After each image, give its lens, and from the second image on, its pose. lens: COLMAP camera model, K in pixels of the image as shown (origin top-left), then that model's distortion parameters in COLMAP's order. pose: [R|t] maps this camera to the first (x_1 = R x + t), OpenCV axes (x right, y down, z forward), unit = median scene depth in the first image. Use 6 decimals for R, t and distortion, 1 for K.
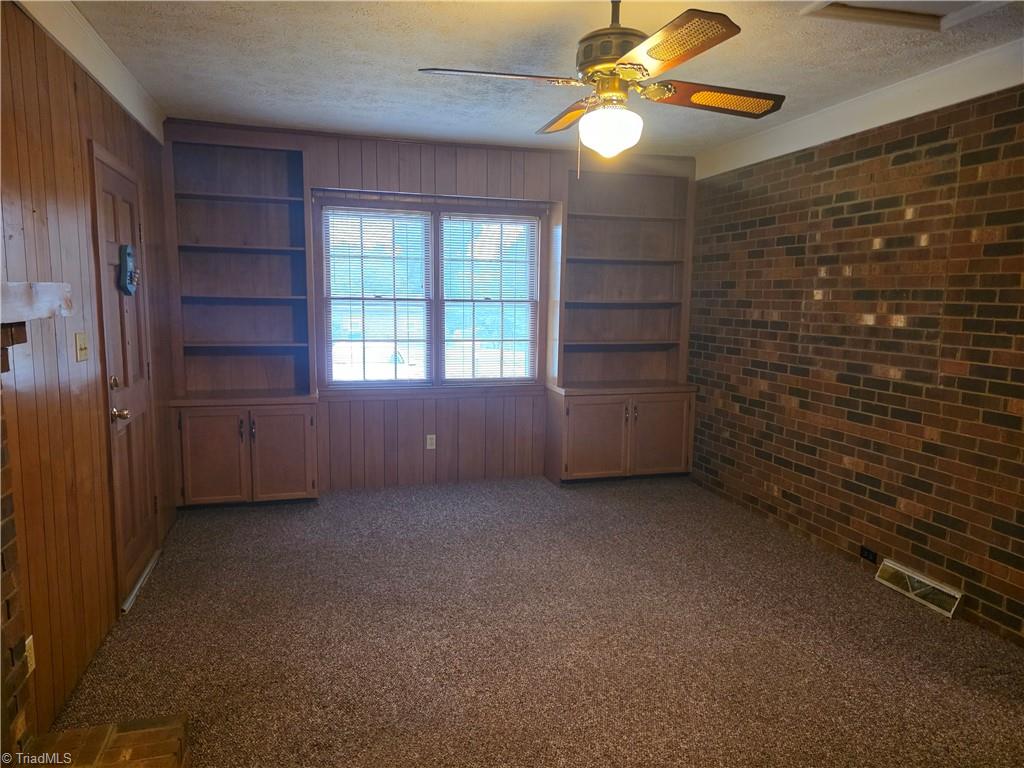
lens RADIAL K [[684.2, 0, 512.0], [0, 684.2, 384.0], [0, 0, 1]] dist [0.004195, -0.001013]
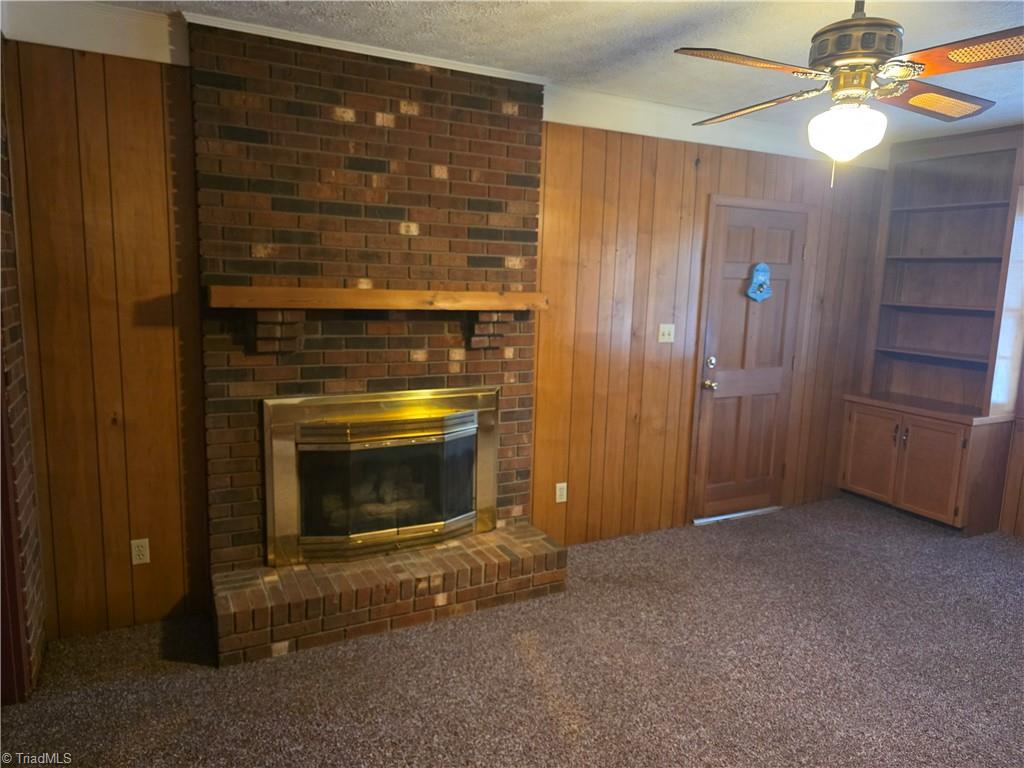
lens RADIAL K [[674.4, 0, 507.6], [0, 674.4, 376.4], [0, 0, 1]] dist [0.001245, 0.000414]
pose [[0.193695, 0.140085, -0.971009, 0.592629], [-0.153278, 0.981920, 0.111083, -0.053874], [0.969014, 0.127318, 0.211664, 0.262713]]
